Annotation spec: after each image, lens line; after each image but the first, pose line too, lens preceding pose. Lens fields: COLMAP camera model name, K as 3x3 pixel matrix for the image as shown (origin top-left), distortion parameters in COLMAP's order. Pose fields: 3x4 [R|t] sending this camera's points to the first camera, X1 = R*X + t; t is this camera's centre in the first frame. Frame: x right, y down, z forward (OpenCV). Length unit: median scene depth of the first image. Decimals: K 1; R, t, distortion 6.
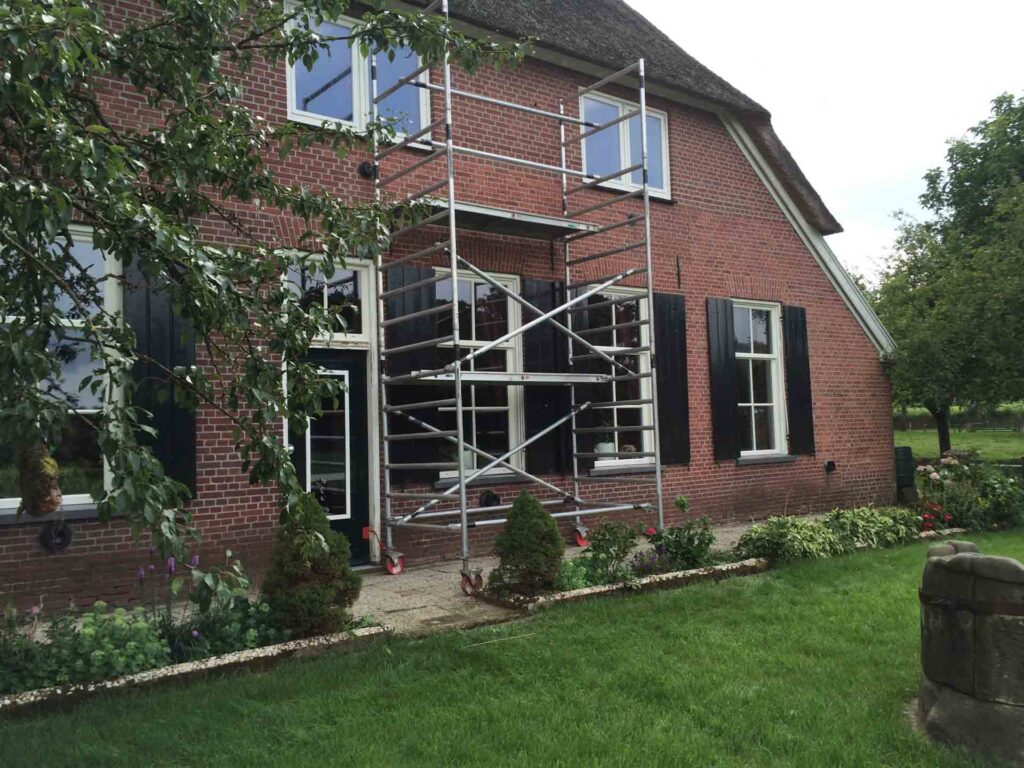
lens RADIAL K [[875.8, 0, 512.0], [0, 875.8, 384.0], [0, 0, 1]] dist [0.008389, -0.055223]
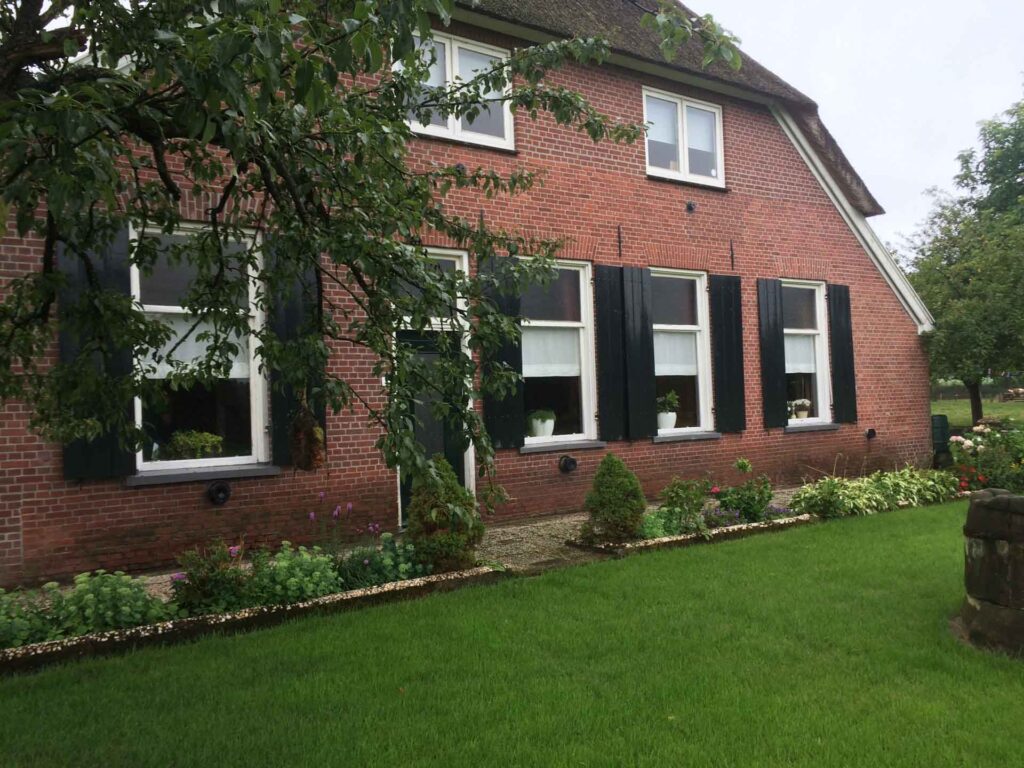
lens RADIAL K [[845.8, 0, 510.2], [0, 845.8, 394.5], [0, 0, 1]] dist [0.002613, -0.065303]
pose [[0.998906, -0.006614, -0.046288, -0.037304], [0.008569, 0.999073, 0.042175, -0.001835], [0.045966, -0.042526, 0.998037, -0.063911]]
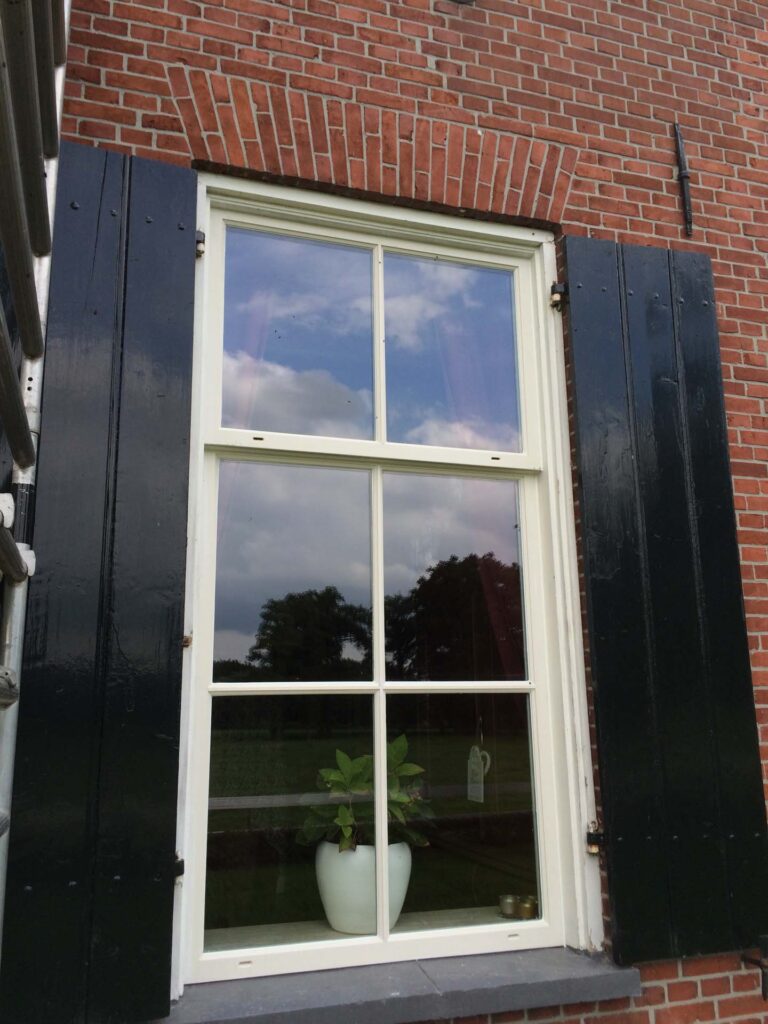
lens RADIAL K [[875.8, 0, 384.0], [0, 875.8, 512.0], [0, 0, 1]] dist [0.008389, -0.055223]
pose [[0.940910, -0.051528, -0.334713, 0.191458], [-0.000543, 0.988126, -0.153643, 0.012818], [0.338655, 0.144746, 0.929710, 0.747794]]
